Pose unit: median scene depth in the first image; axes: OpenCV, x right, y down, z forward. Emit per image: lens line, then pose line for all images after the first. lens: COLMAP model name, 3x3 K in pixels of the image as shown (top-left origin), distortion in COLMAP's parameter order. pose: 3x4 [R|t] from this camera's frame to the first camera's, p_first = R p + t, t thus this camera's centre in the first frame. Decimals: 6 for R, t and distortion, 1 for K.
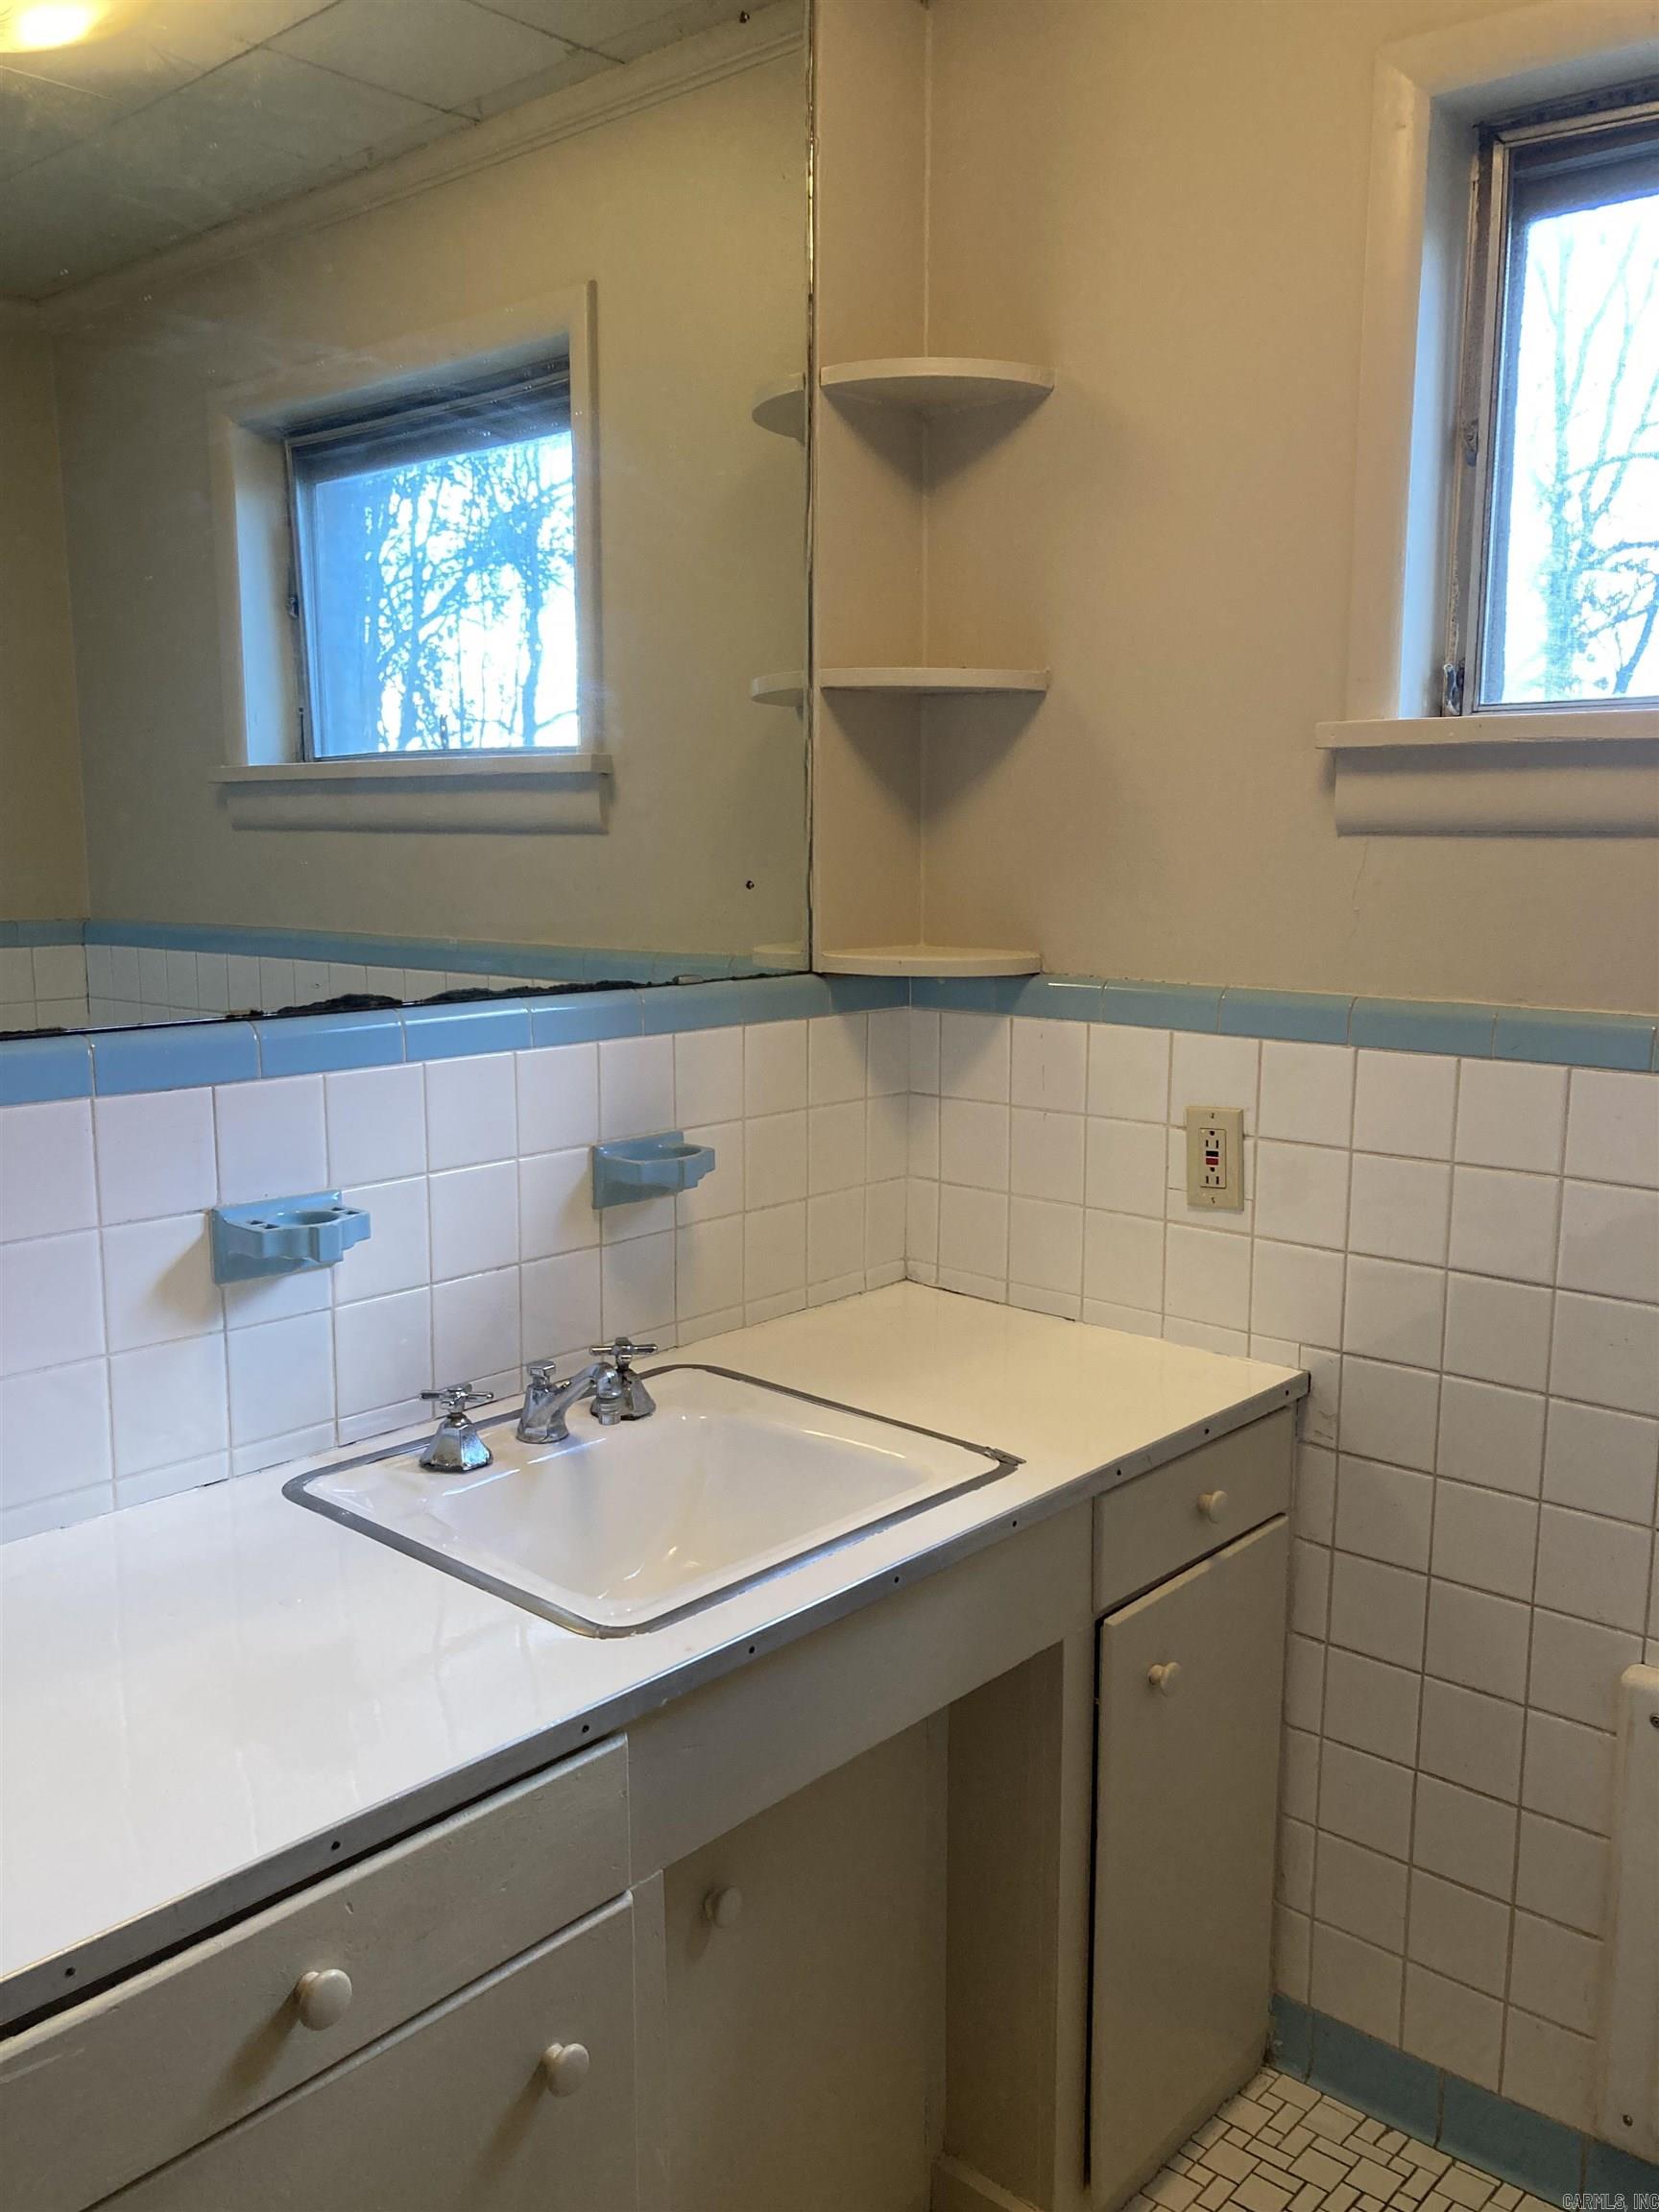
lens RADIAL K [[1801.5, 0, 830.1], [0, 1801.5, 1108.7], [0, 0, 1]] dist [-0.015903, -0.010822]
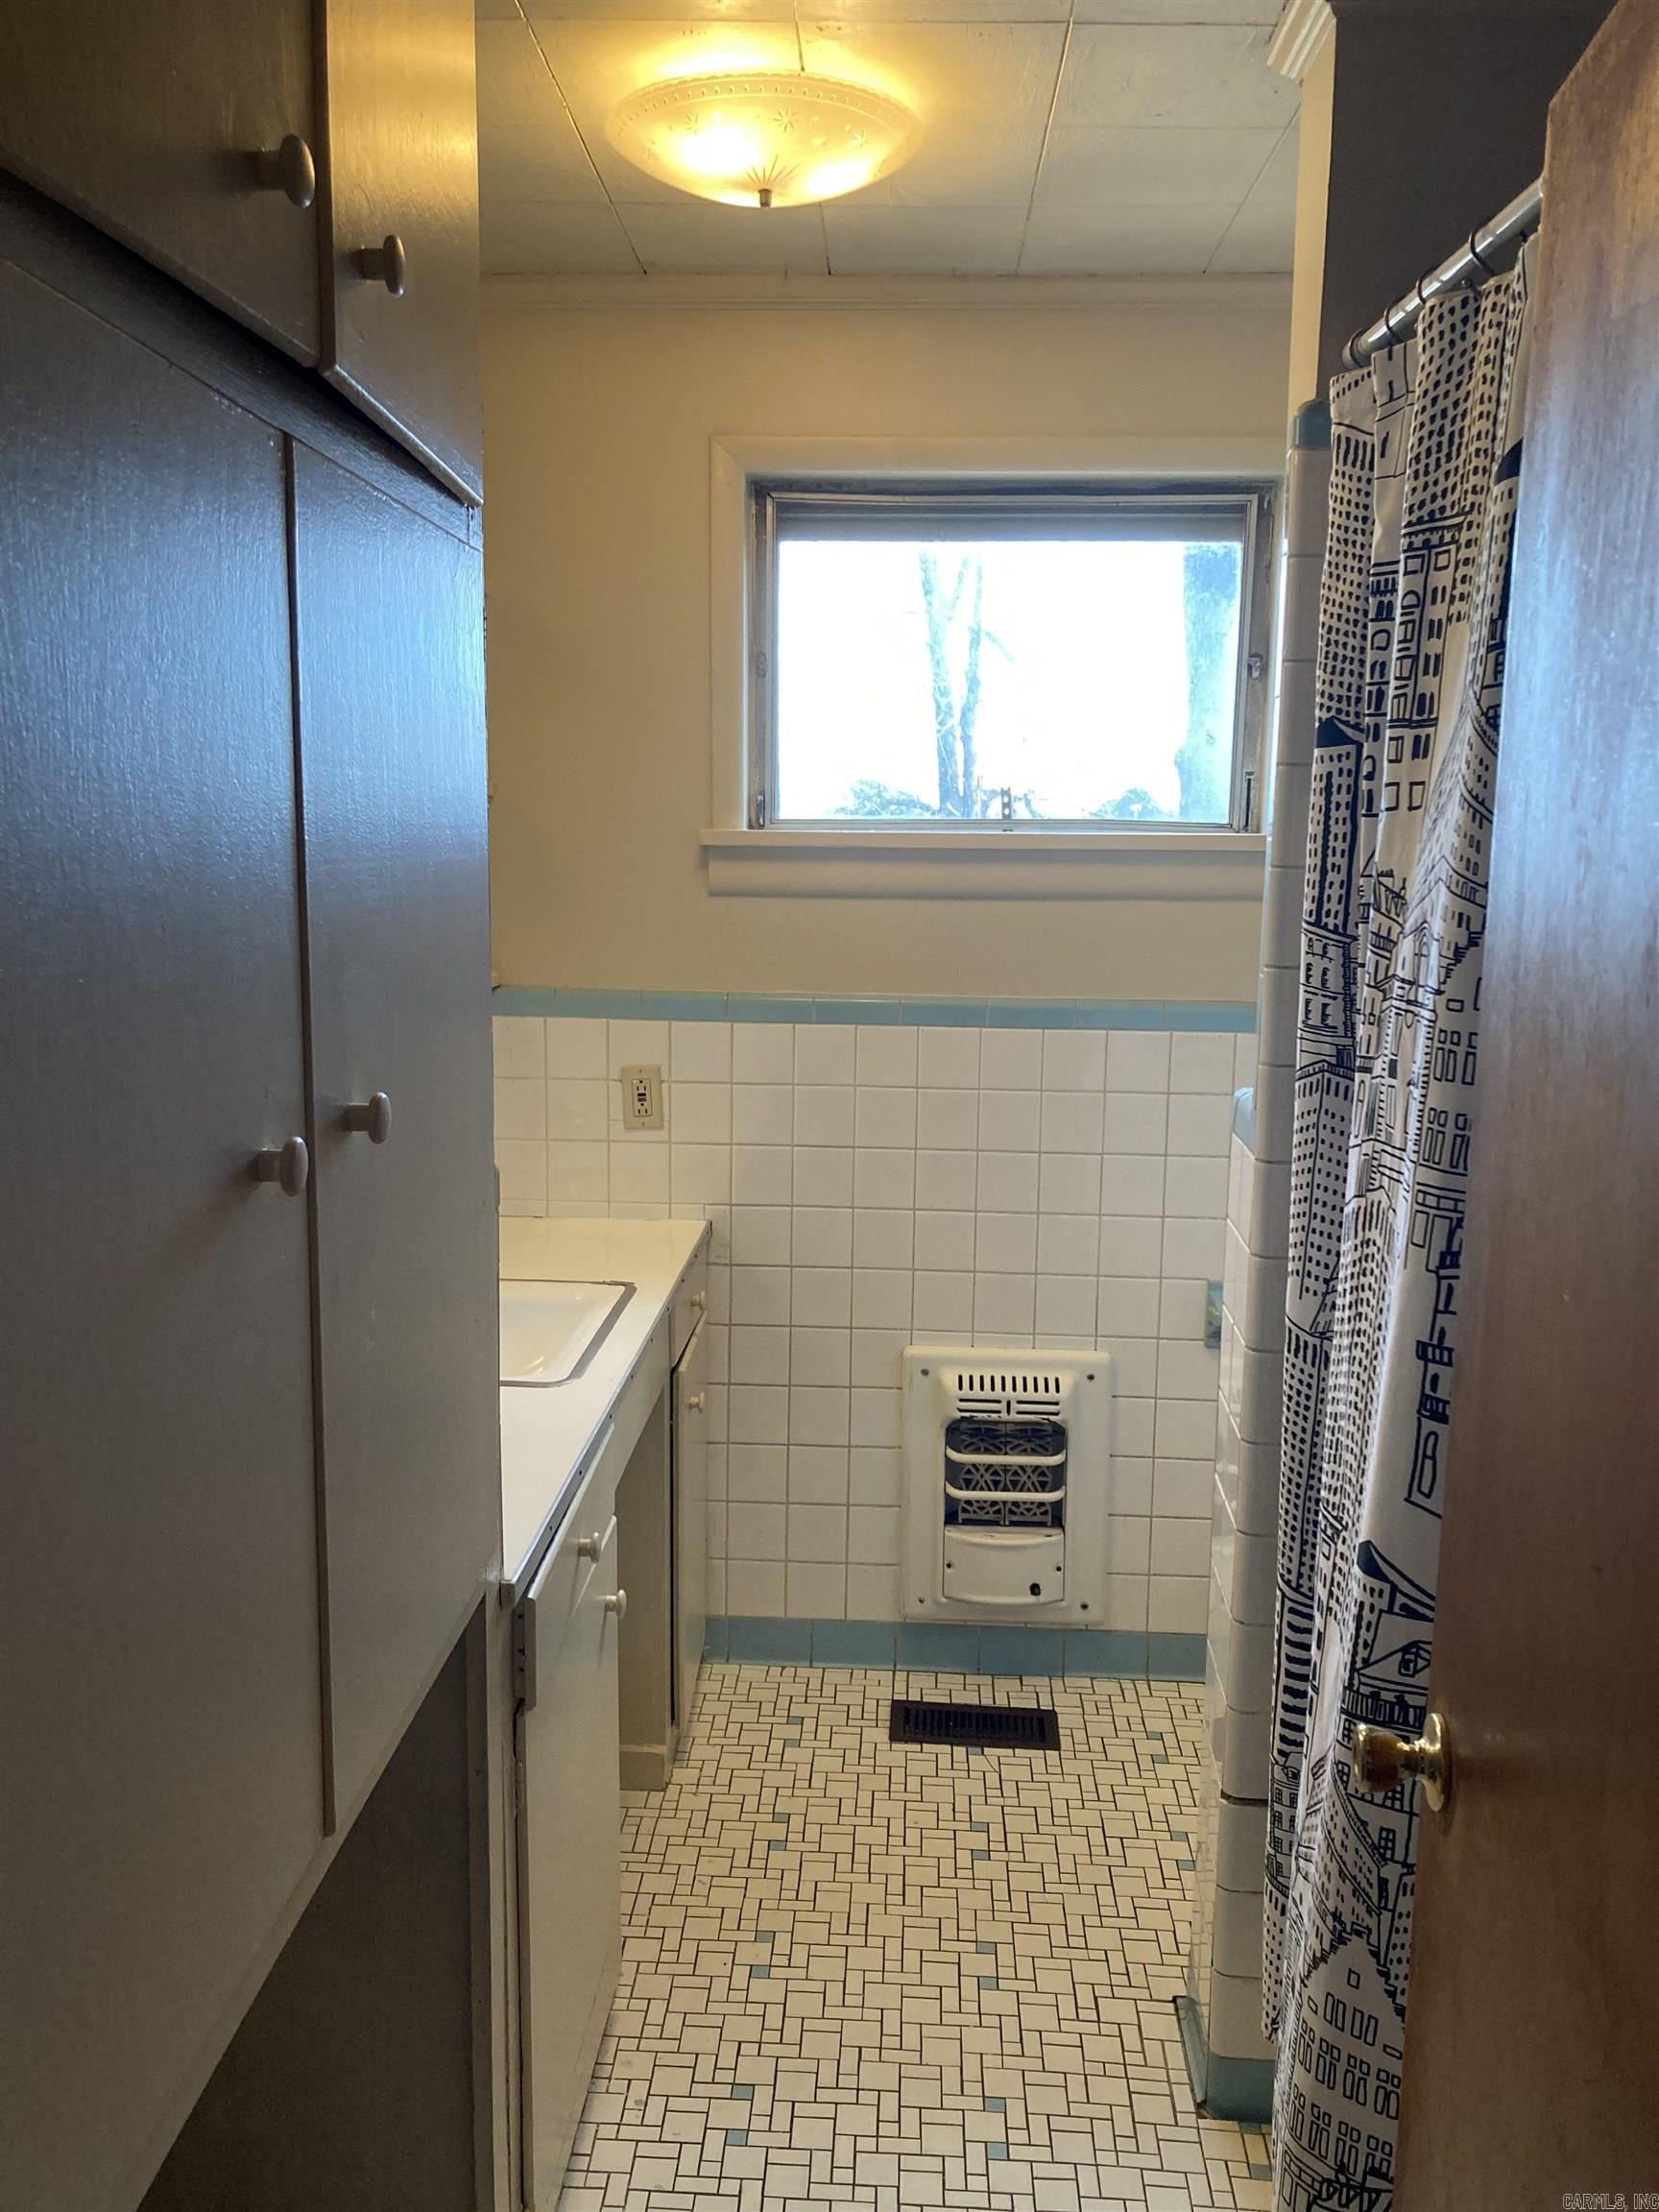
lens RADIAL K [[1801.5, 0, 826.9], [0, 1801.5, 1106.8], [0, 0, 1]] dist [-0.015903, -0.010822]
pose [[0.784273, -0.095453, 0.613030, -0.644345], [0.087885, 0.995222, 0.042528, -0.018055], [-0.614160, 0.020523, 0.788915, -0.365434]]
